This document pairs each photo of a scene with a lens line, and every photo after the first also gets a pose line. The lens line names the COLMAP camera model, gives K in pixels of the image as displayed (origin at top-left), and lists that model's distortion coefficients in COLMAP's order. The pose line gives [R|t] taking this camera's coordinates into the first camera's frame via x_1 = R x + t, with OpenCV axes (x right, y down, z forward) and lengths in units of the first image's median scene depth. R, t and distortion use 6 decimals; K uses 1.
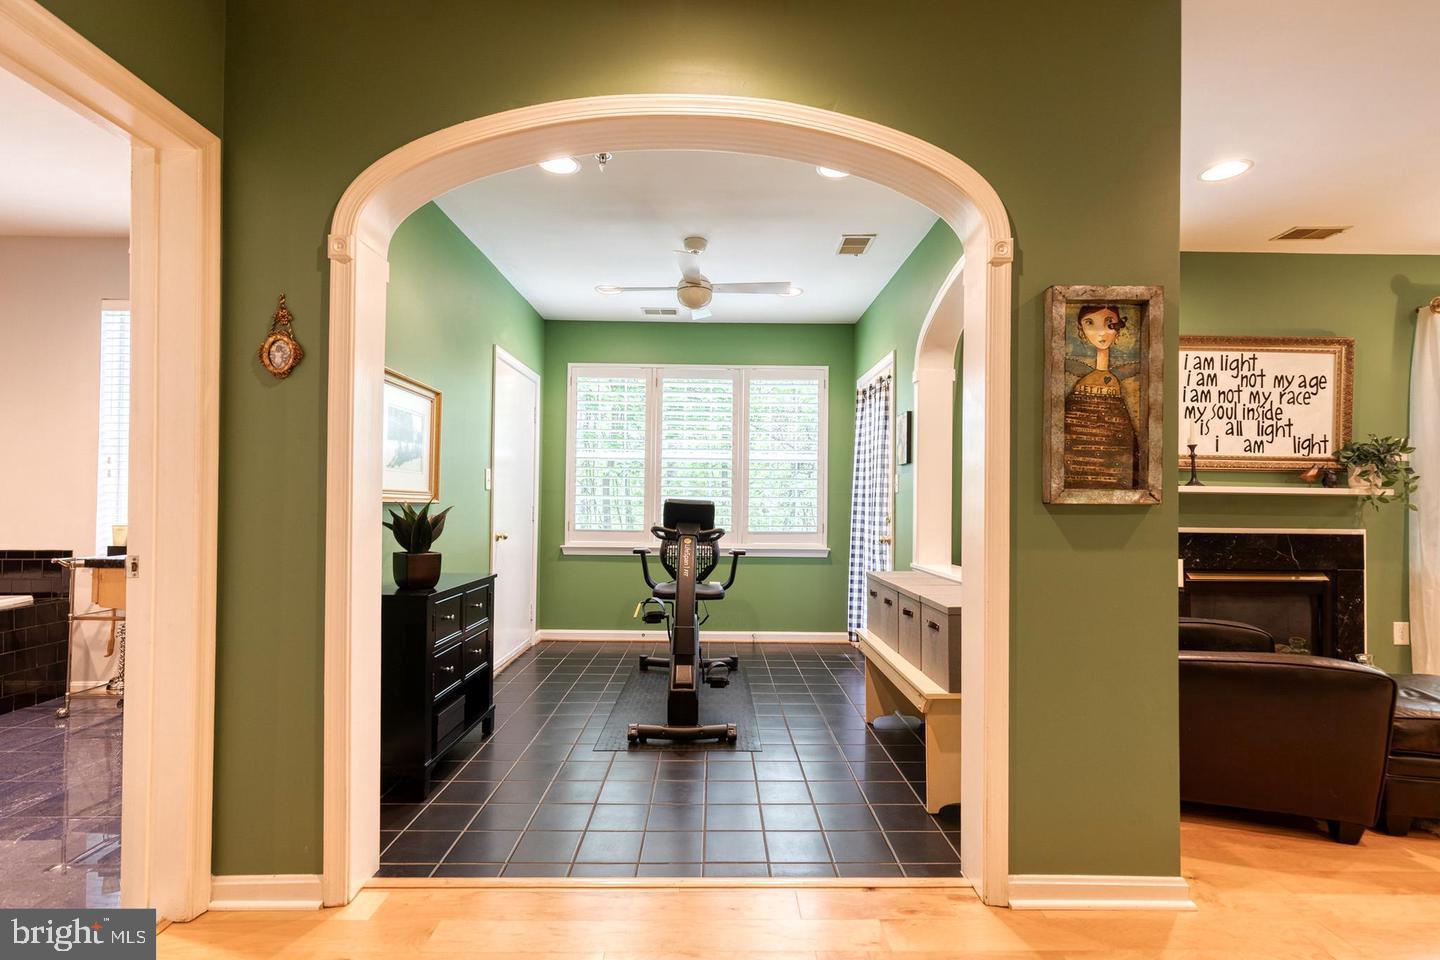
lens RADIAL K [[670.8, 0, 726.3], [0, 670.8, 496.9], [0, 0, 1]] dist [0.002521, -0.000016]
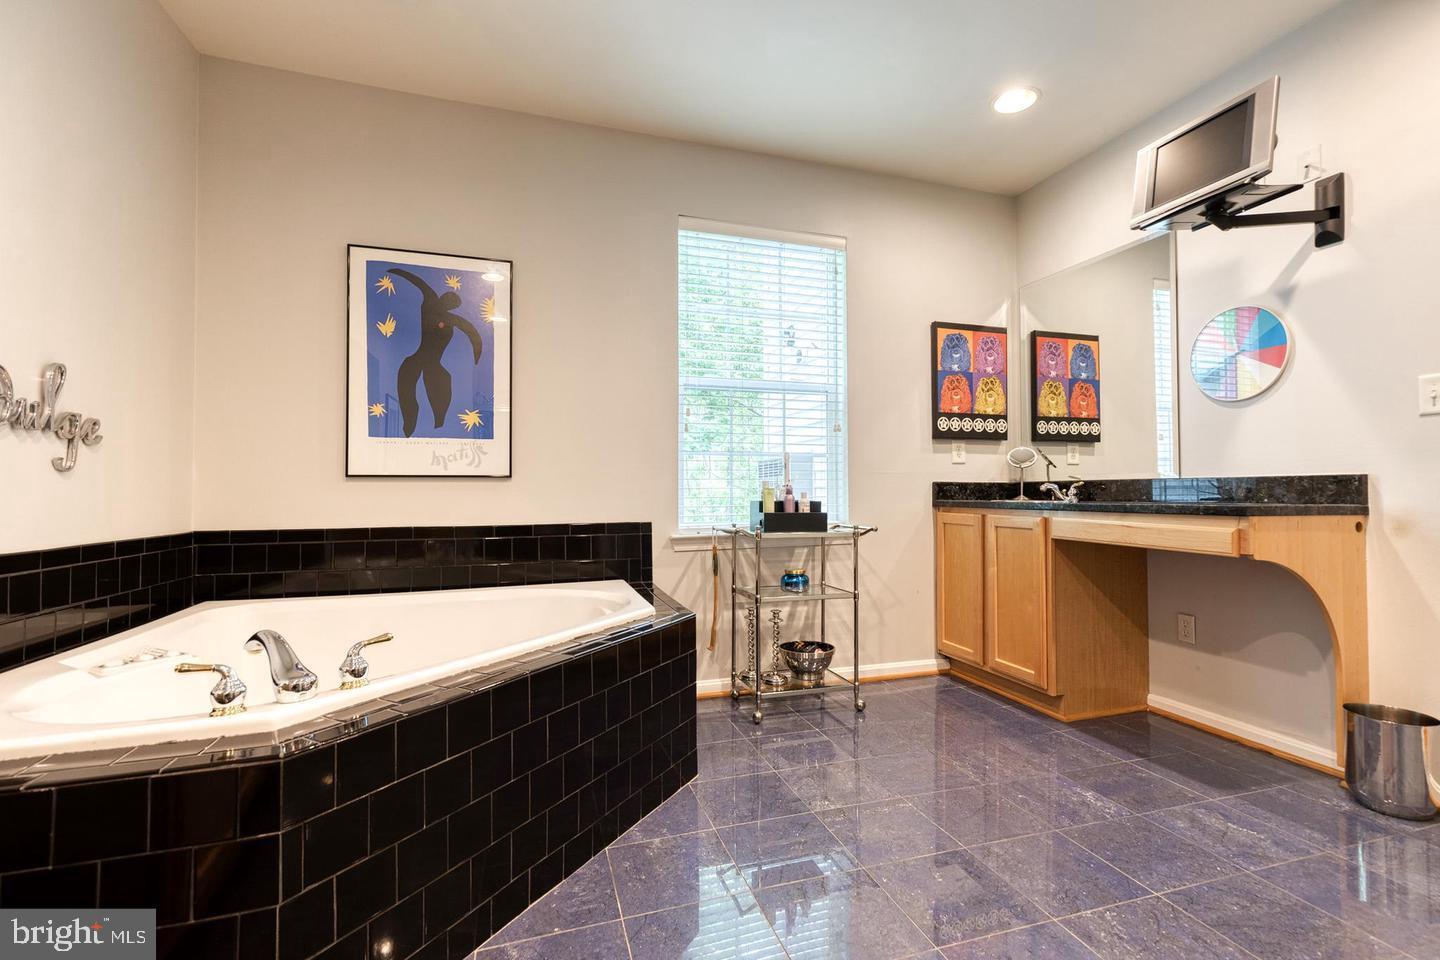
lens RADIAL K [[643.6, 0, 734.7], [0, 643.6, 481.3], [0, 0, 1]] dist [0.006763, -0.000272]
pose [[0.952039, -0.007338, 0.305889, -1.122273], [0.007599, 0.999971, 0.000339, 0.030622], [-0.305883, 0.002002, 0.952067, 0.233450]]
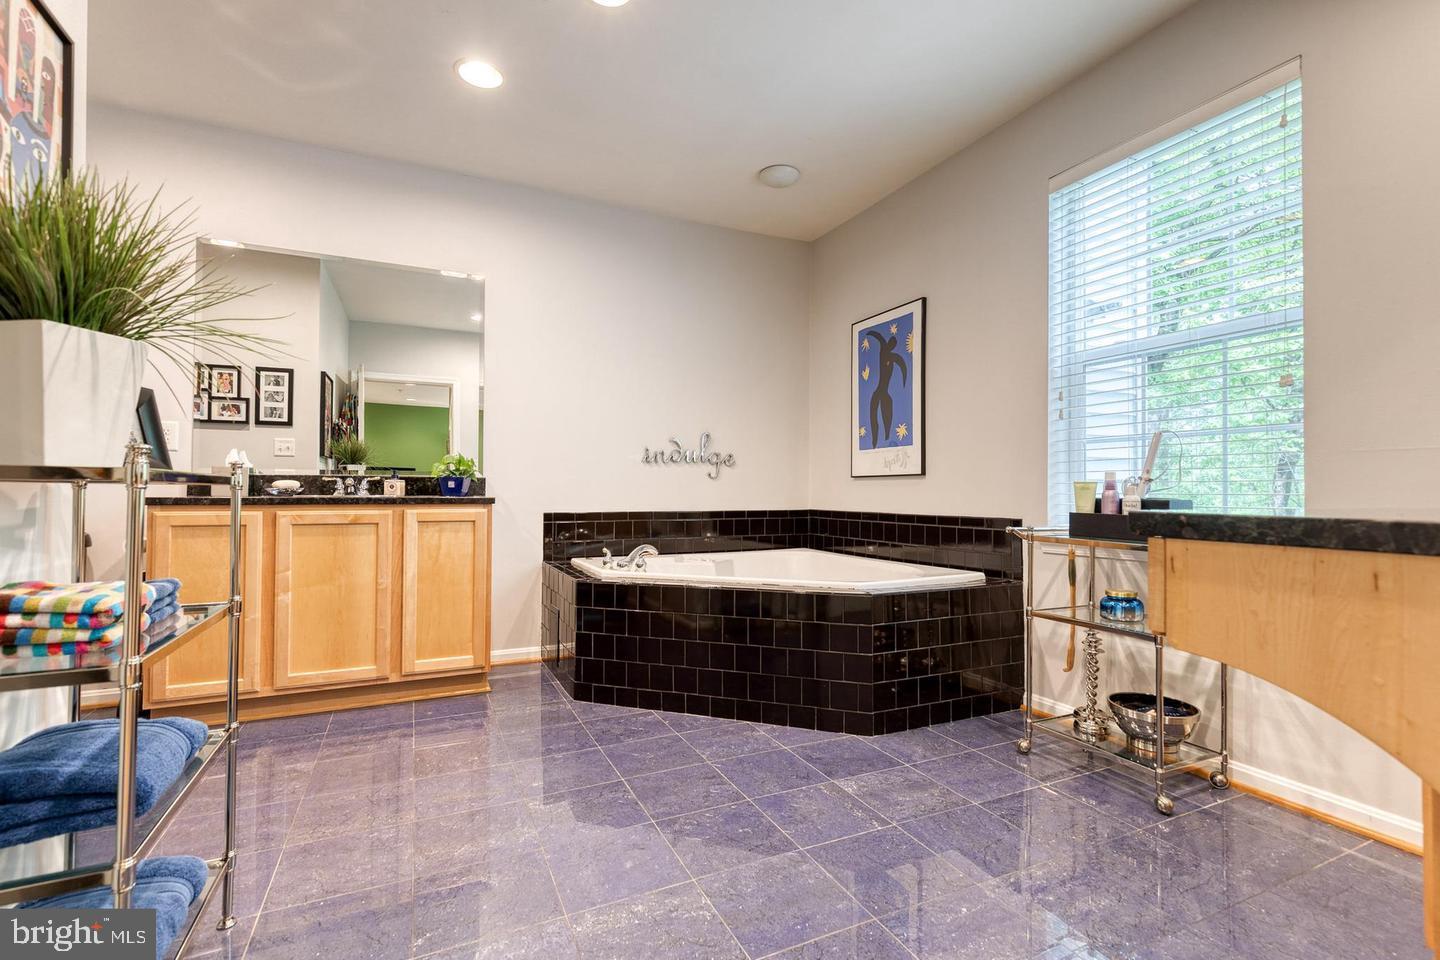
lens RADIAL K [[669.8, 0, 750.7], [0, 669.8, 483.5], [0, 0, 1]] dist [0.002794, 0.000212]
pose [[0.441792, -0.018979, -0.896917, -0.423945], [0.013812, 0.999802, -0.014352, 0.045201], [0.897011, -0.006048, 0.441966, 0.384869]]
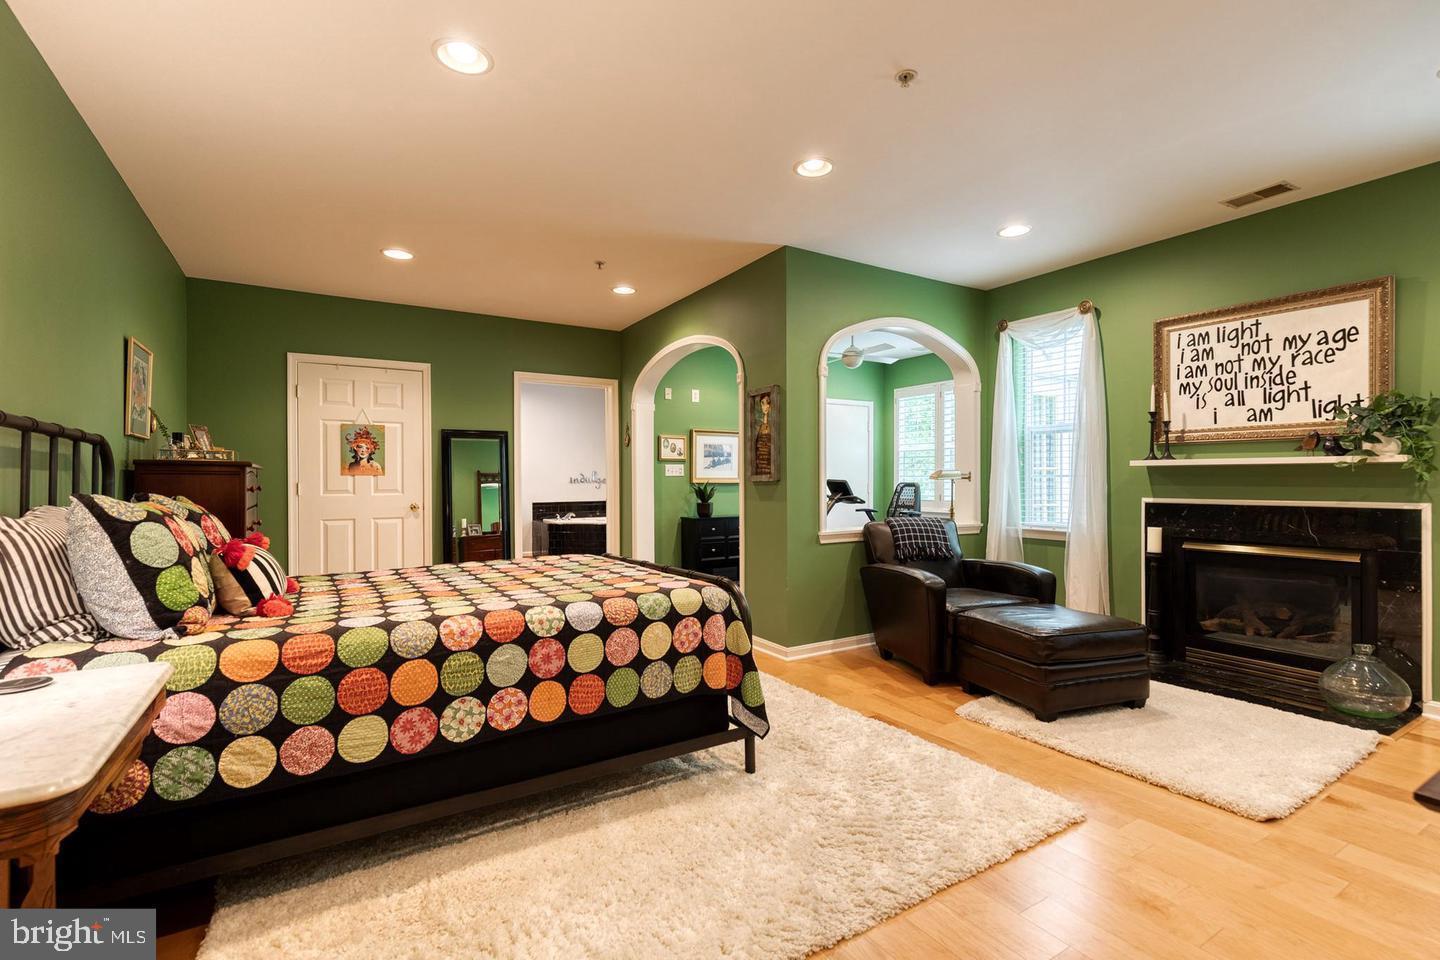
lens RADIAL K [[656.5, 0, 737.3], [0, 656.5, 480.2], [0, 0, 1]] dist [0.008078, -0.000885]
pose [[0.529012, -0.013435, -0.848508, 1.191158], [0.020156, 0.999792, -0.003264, 0.006297], [0.848375, -0.015376, 0.529172, -0.137886]]
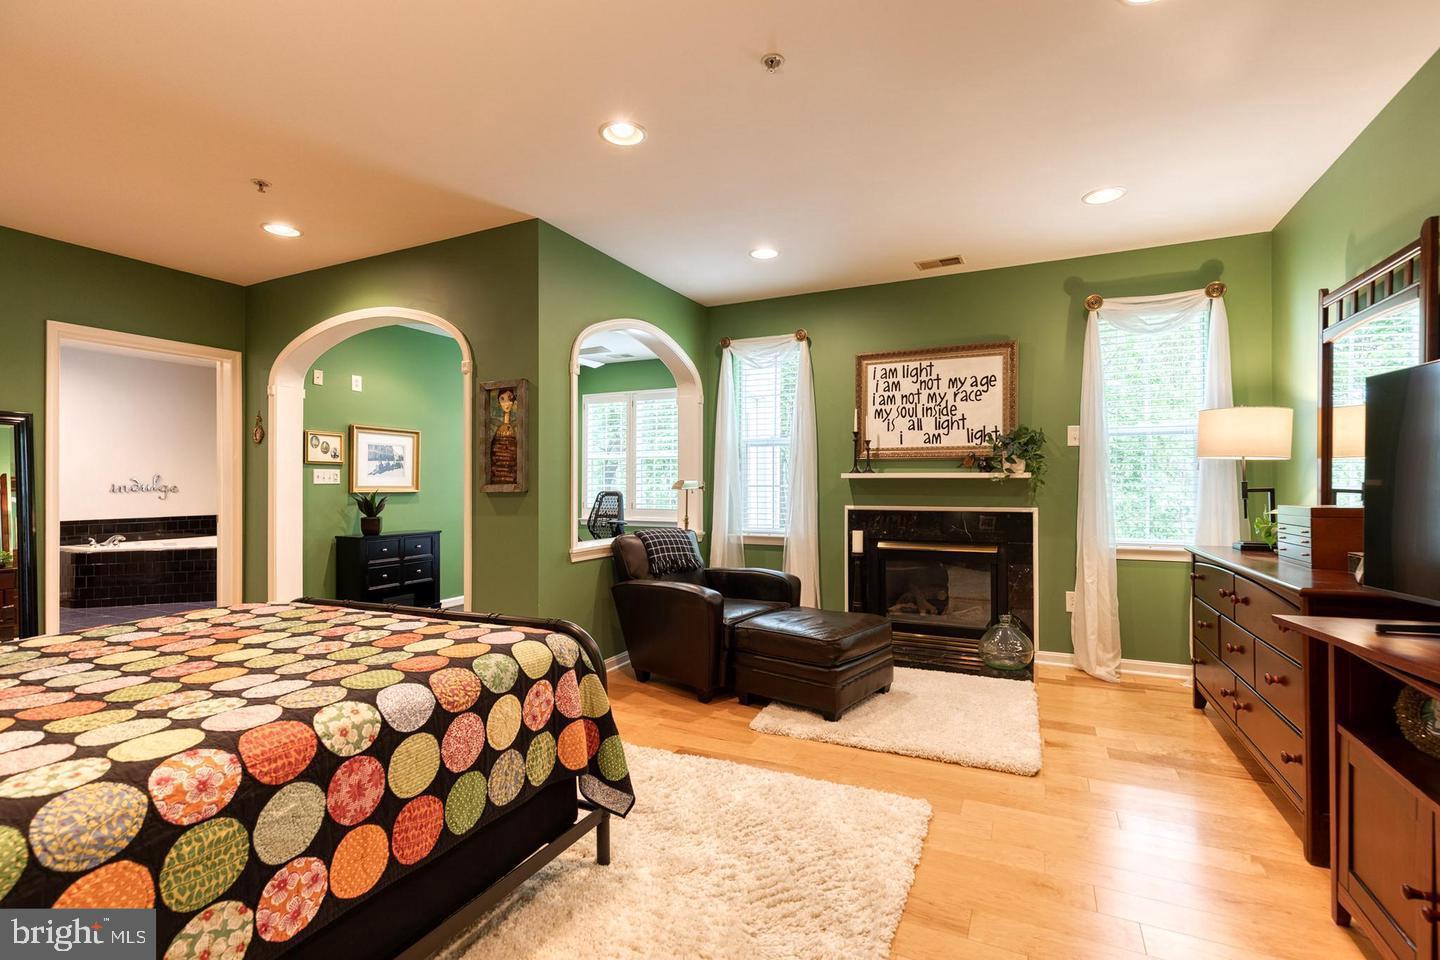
lens RADIAL K [[643.6, 0, 734.7], [0, 643.6, 481.3], [0, 0, 1]] dist [0.006763, -0.000272]
pose [[0.901214, -0.015611, -0.433093, 0.965383], [0.016973, 0.999856, -0.000721, -0.003841], [0.433041, -0.006701, 0.901349, -0.195466]]
